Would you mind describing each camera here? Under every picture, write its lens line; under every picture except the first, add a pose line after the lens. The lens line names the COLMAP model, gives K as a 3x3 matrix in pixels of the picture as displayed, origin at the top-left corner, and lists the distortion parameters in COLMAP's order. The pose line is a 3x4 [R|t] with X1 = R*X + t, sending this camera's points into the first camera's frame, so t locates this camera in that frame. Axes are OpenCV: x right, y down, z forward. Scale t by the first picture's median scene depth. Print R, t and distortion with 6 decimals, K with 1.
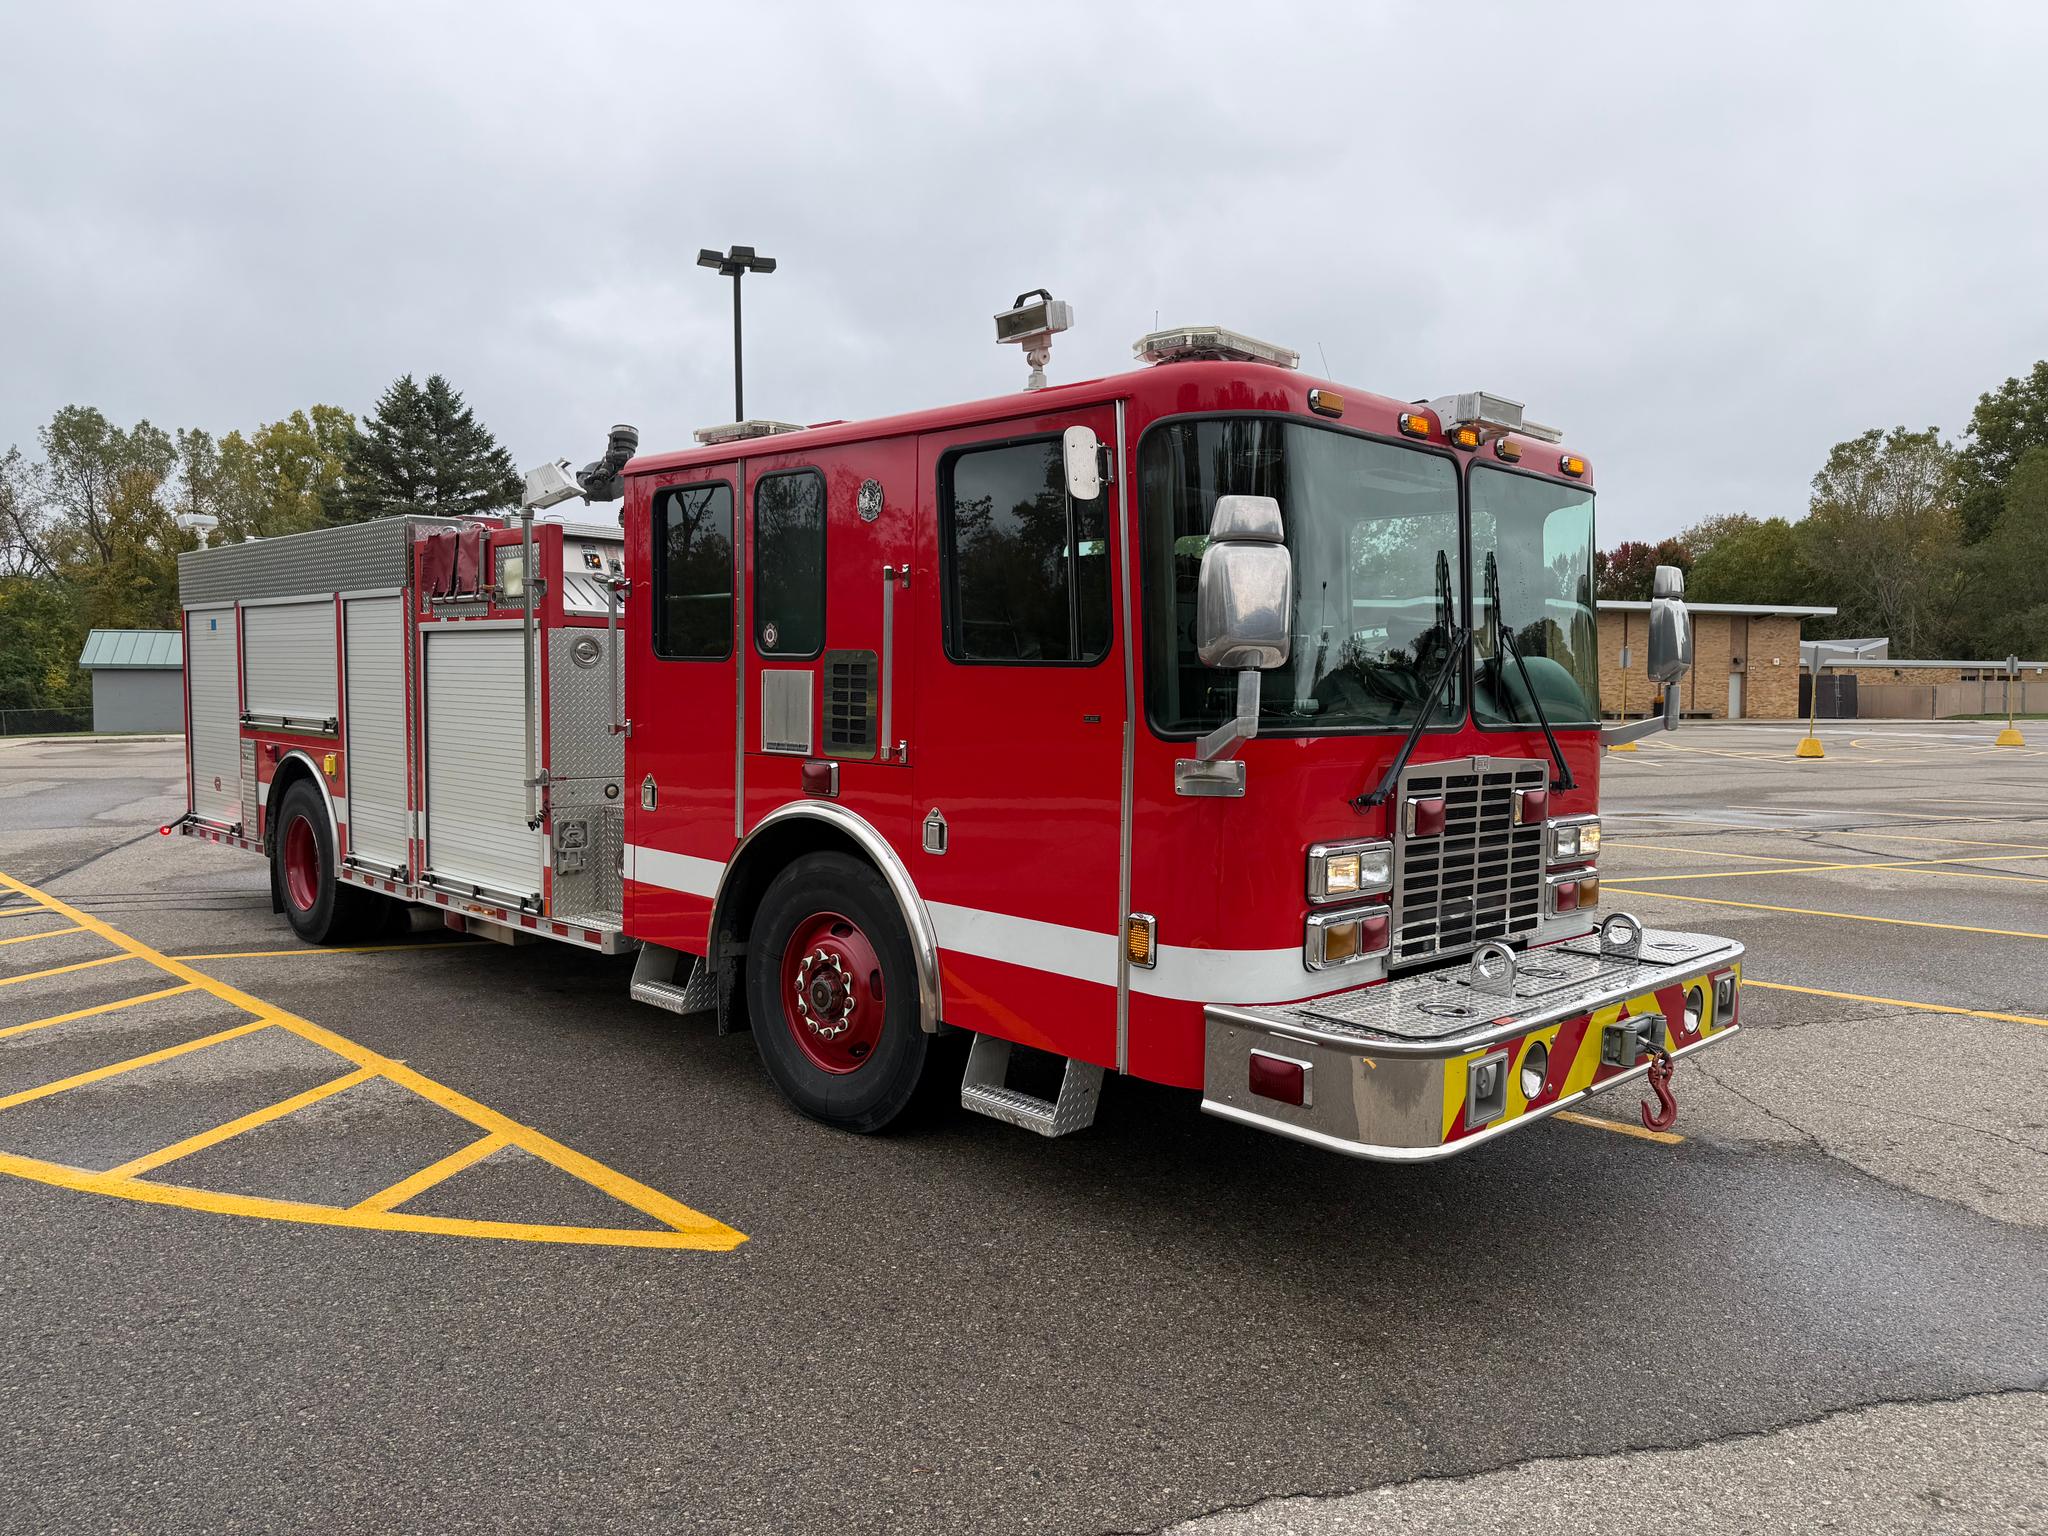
lens RADIAL K [[1434.2, 0, 1021.1], [0, 1434.2, 767.6], [0, 0, 1]] dist [0.064015, -0.080088]
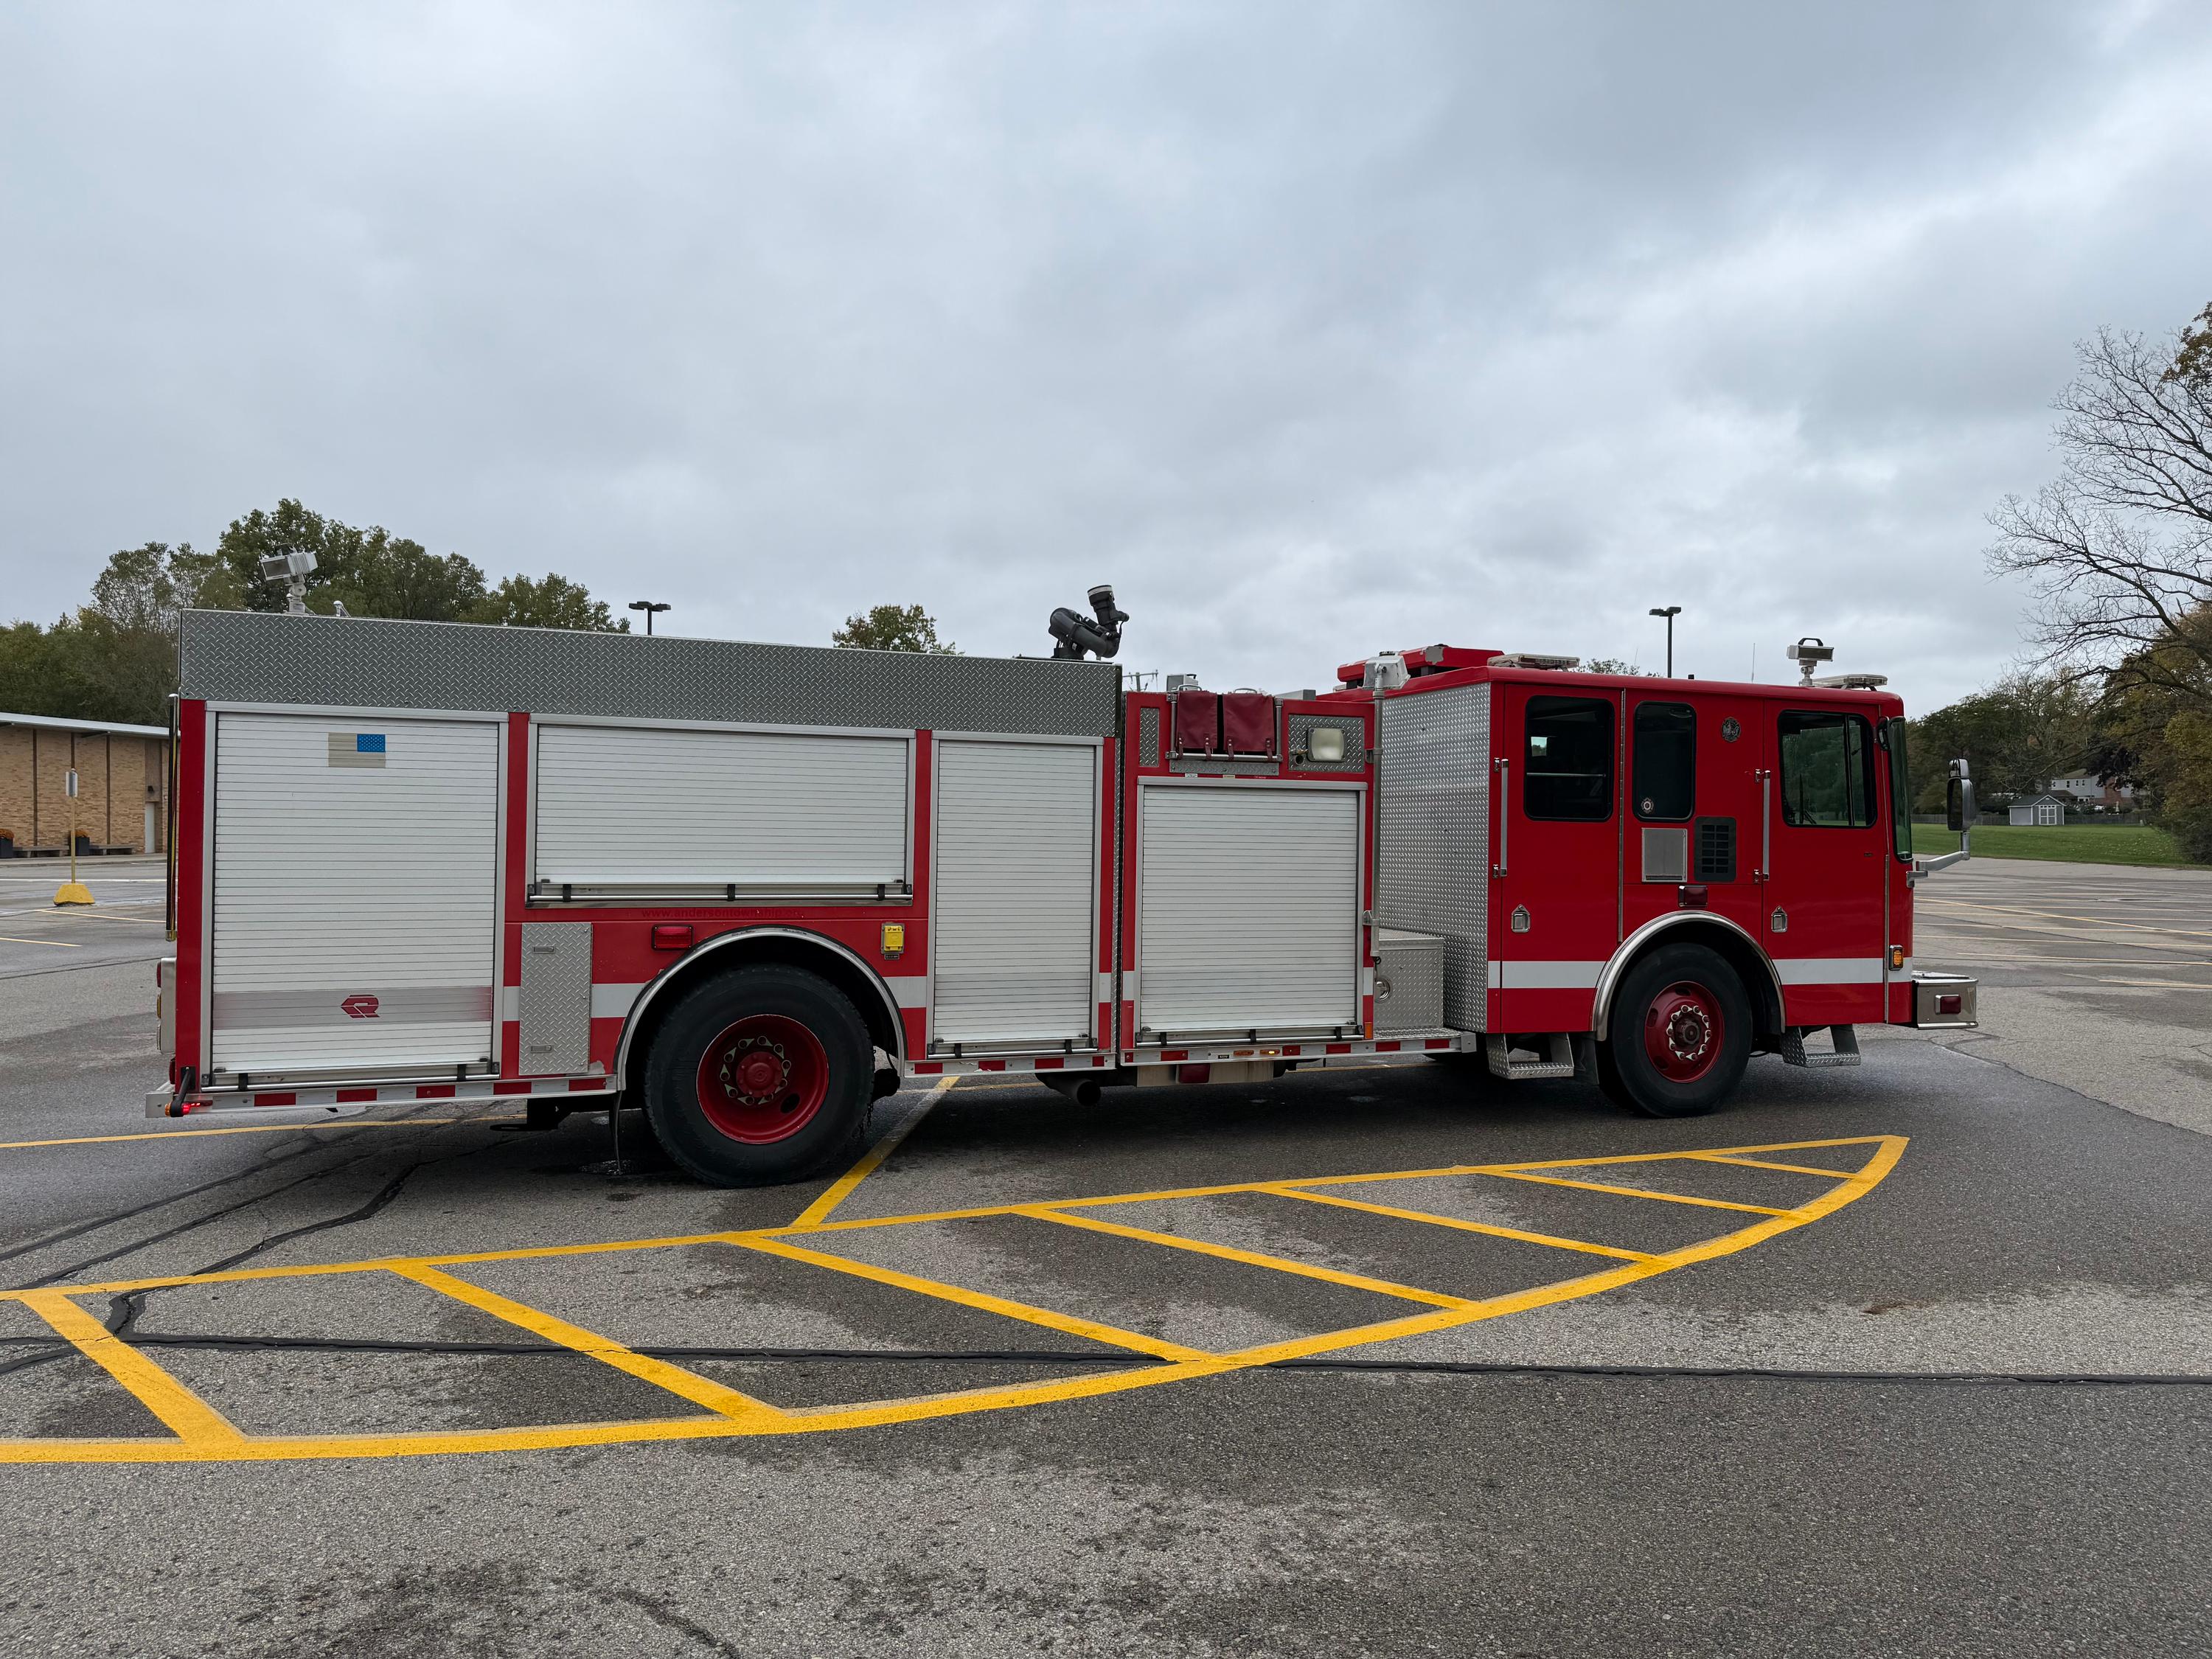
lens RADIAL K [[1558.1, 0, 1100.9], [0, 1558.1, 786.9], [0, 0, 1]] dist [0.078376, -0.091204]
pose [[0.410286, 0.018247, 0.911774, -1.309656], [0.048744, 0.997932, -0.041905, -0.047154], [-0.910653, 0.061636, 0.408549, 0.567487]]
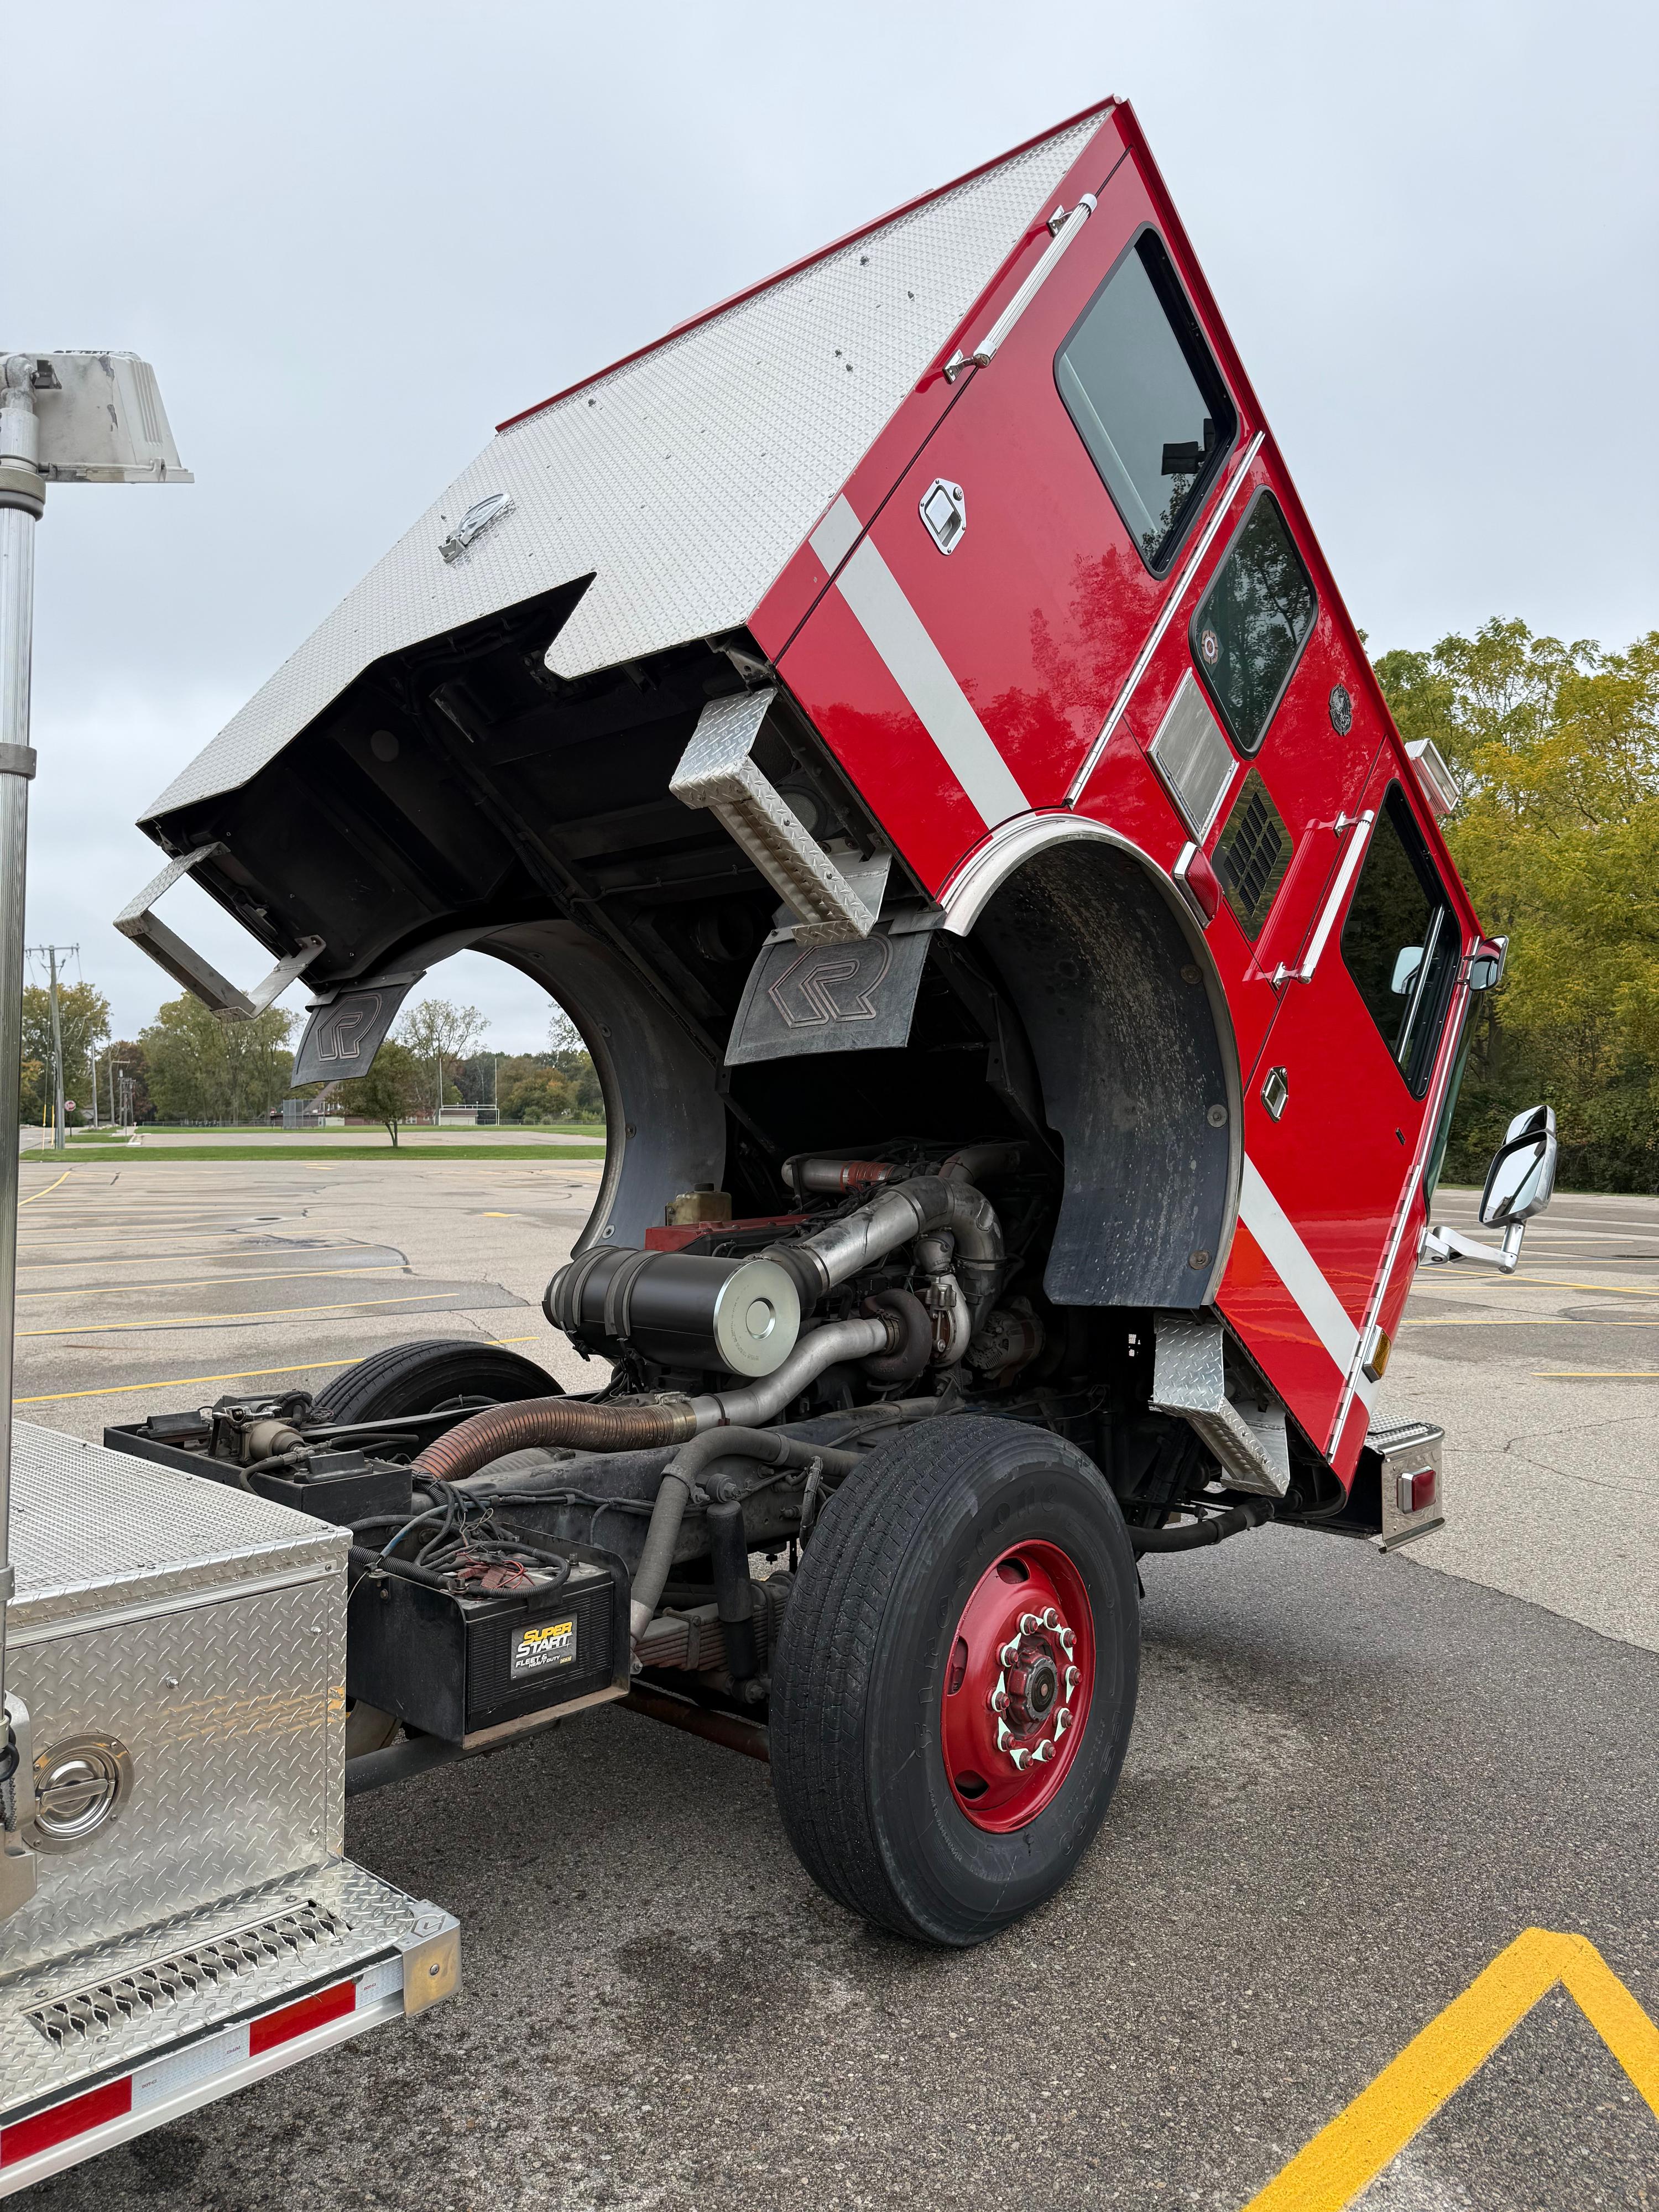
lens RADIAL K [[1549.1, 0, 856.7], [0, 1549.1, 1116.6], [0, 0, 1]] dist [0.064015, -0.080088]
pose [[-0.054578, 0.006542, 0.998488, -0.506023], [0.053599, 0.998556, -0.003613, -0.049940], [-0.997070, 0.053321, -0.054850, 0.719569]]
